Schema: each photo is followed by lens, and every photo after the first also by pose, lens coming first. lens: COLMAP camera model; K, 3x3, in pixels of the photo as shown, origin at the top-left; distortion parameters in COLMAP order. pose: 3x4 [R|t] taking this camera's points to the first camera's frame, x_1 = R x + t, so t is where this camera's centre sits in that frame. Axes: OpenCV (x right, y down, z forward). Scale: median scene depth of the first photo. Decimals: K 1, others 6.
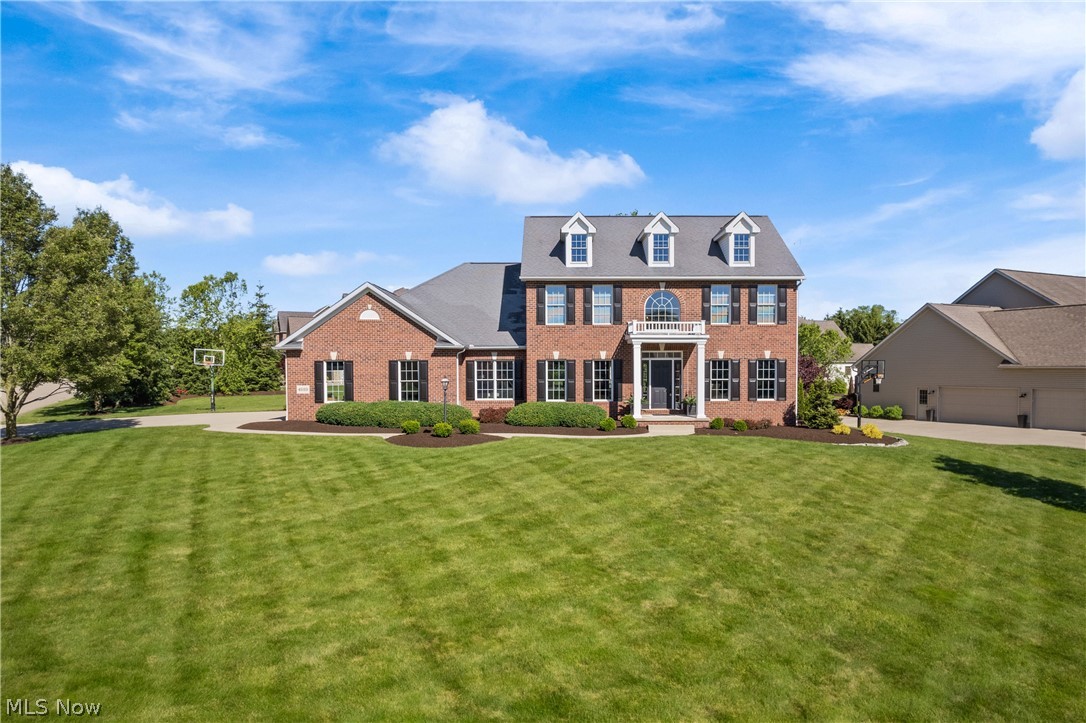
lens RADIAL K [[722.4, 0, 546.4], [0, 722.4, 366.8], [0, 0, 1]] dist [-0.067595, 0.034082]
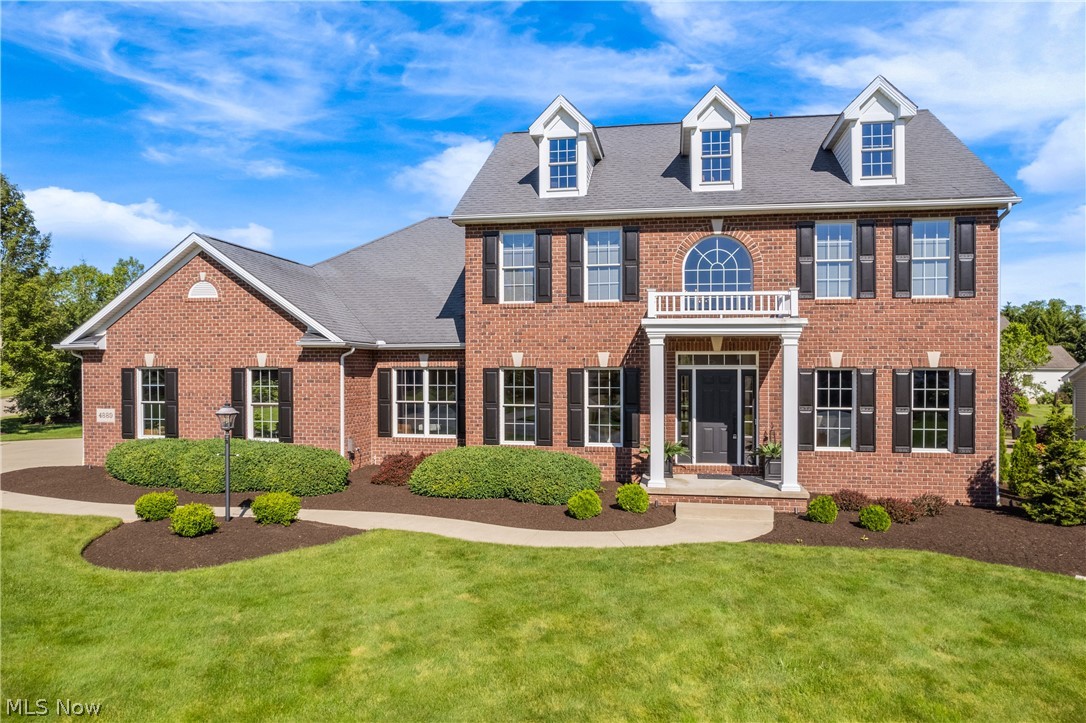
lens RADIAL K [[722.4, 0, 546.3], [0, 722.4, 359.1], [0, 0, 1]] dist [-0.067595, 0.034082]
pose [[0.985036, 0.002431, -0.172330, 0.129083], [-0.005394, 0.999846, -0.016729, -0.007677], [0.172262, 0.017408, 0.984897, 0.472114]]
